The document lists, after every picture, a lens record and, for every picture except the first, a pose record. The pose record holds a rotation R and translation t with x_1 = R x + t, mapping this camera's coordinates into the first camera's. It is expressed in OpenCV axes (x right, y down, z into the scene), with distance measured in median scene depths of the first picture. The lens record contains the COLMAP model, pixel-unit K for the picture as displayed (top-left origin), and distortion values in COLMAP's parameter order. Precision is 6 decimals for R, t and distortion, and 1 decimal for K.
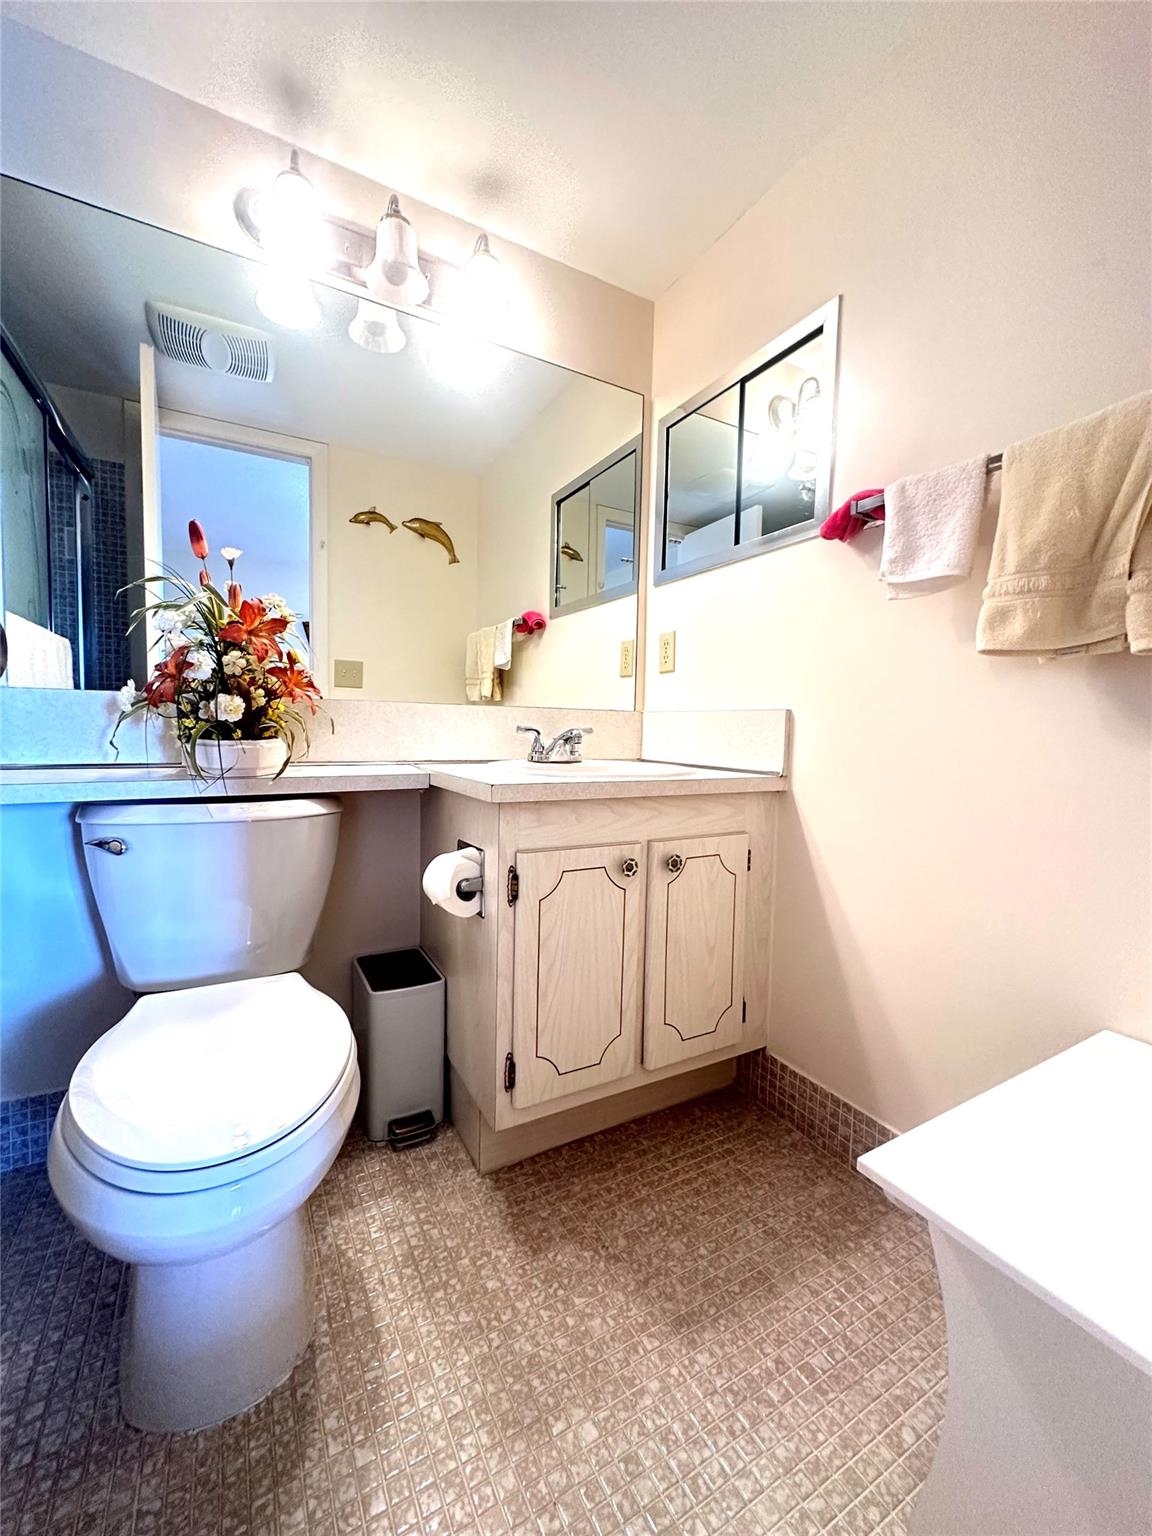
lens RADIAL K [[613.9, 0, 576.0], [0, 613.9, 768.0], [0, 0, 1]] dist [-0.000604, -0.000001]
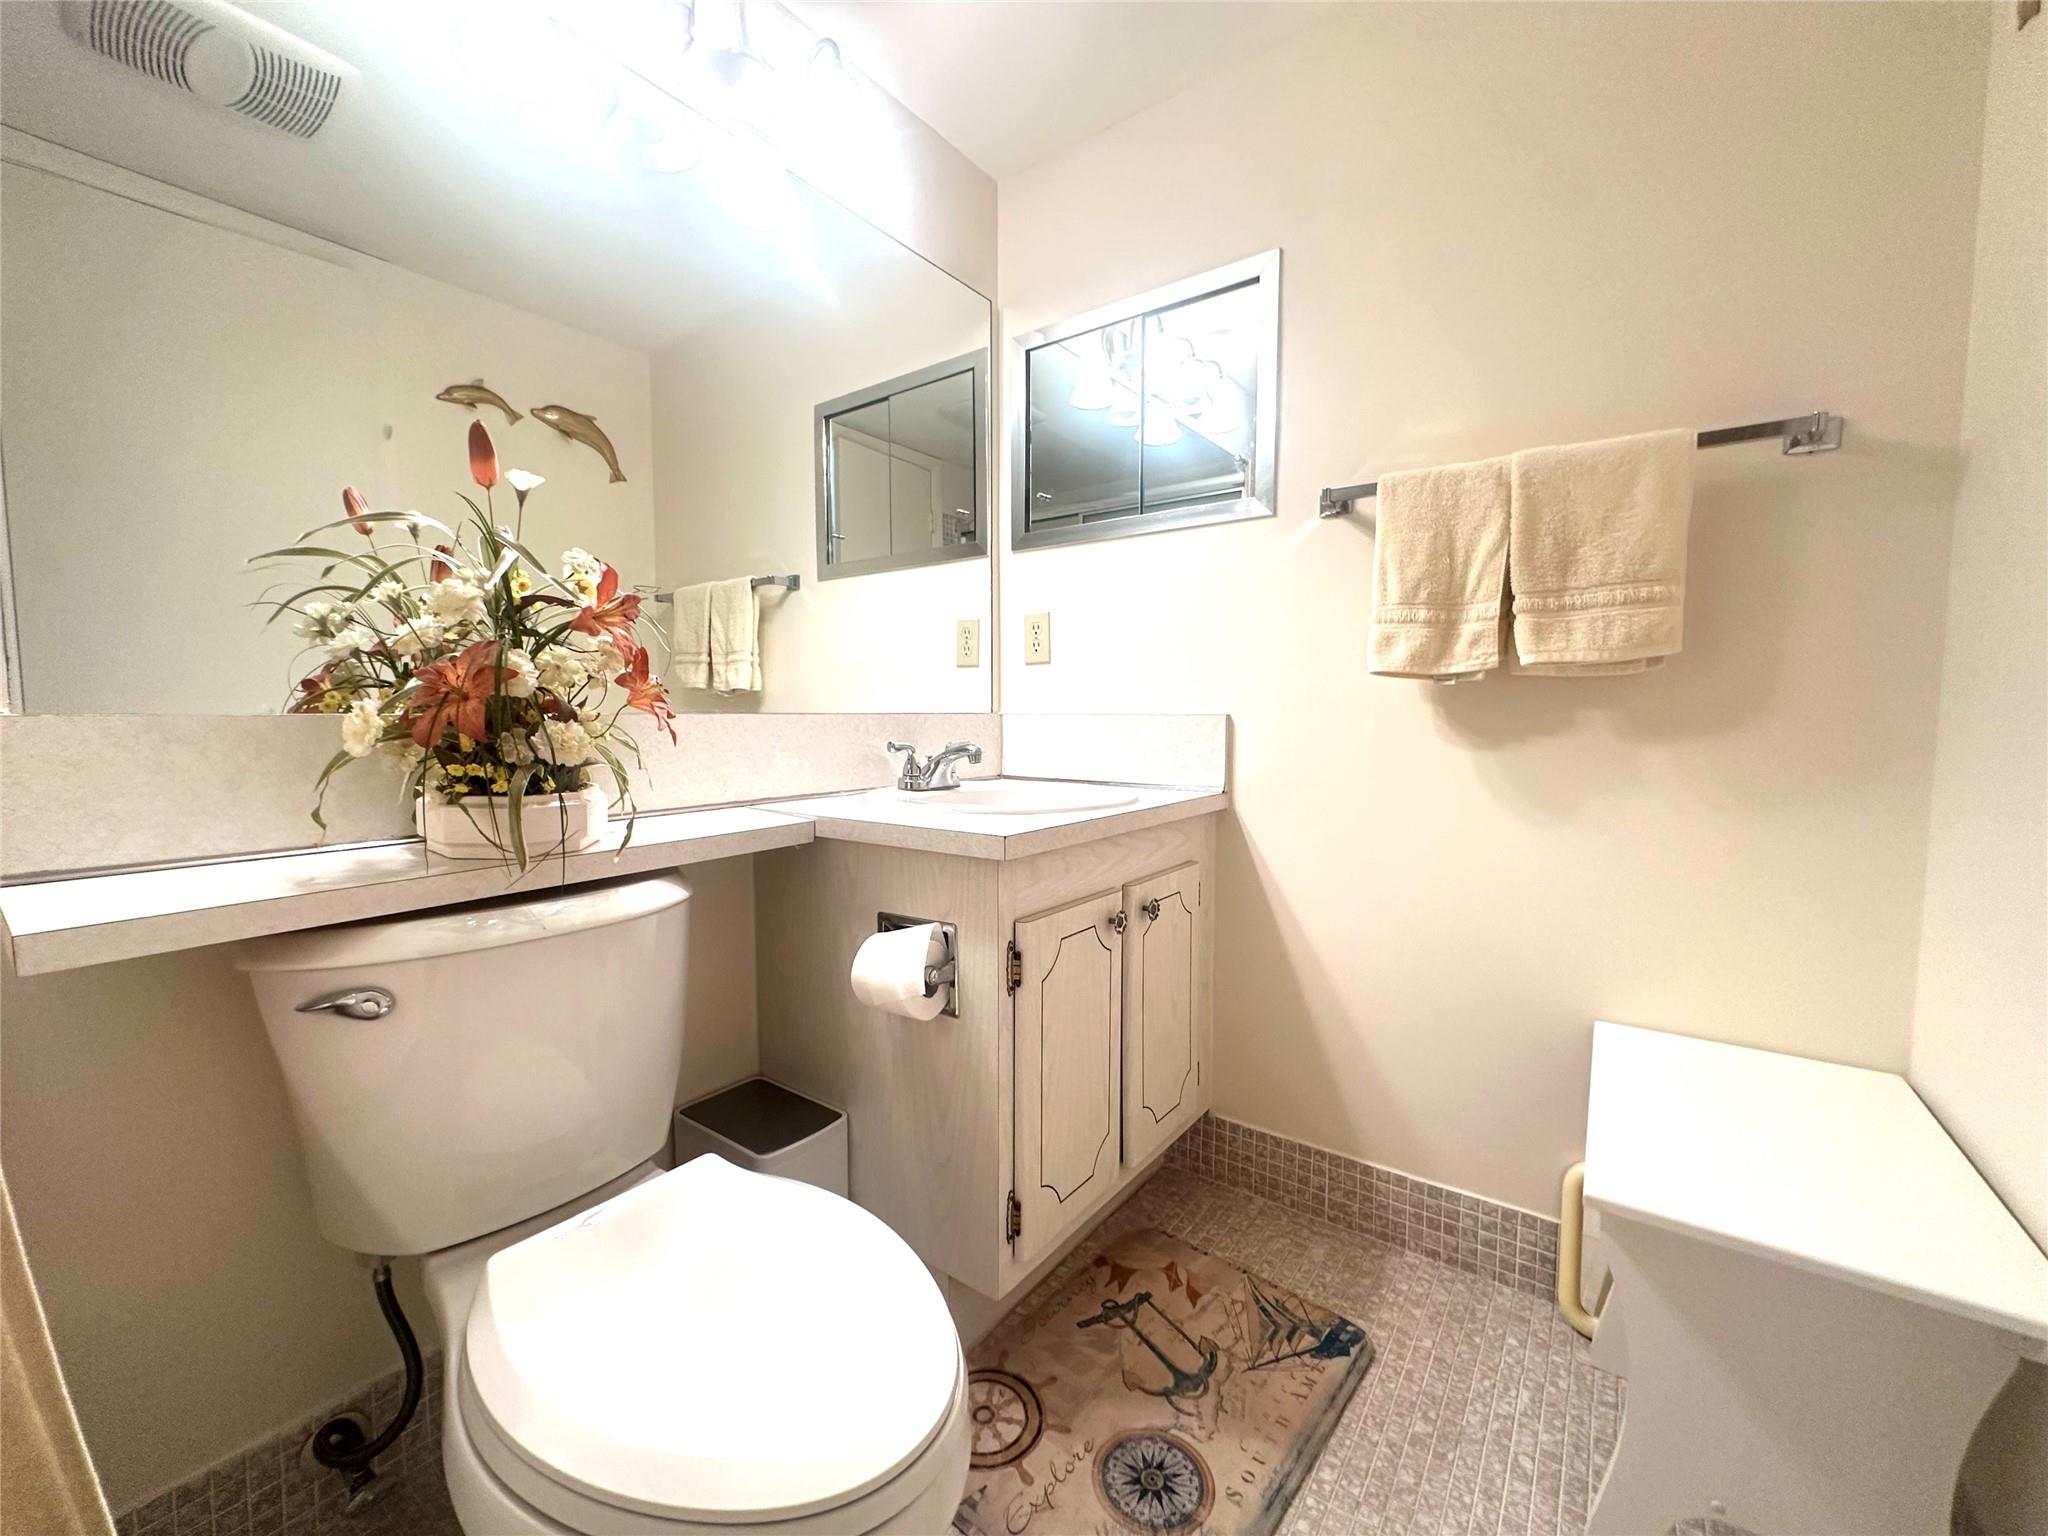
lens RADIAL K [[818.5, 0, 1024.0], [0, 818.5, 768.0], [0, 0, 1]] dist [-0.000604, -0.000001]
pose [[0.911362, -0.049628, 0.408602, -0.395320], [0.046642, 0.998762, 0.017275, -0.054482], [-0.408954, 0.003314, 0.912549, 0.070049]]
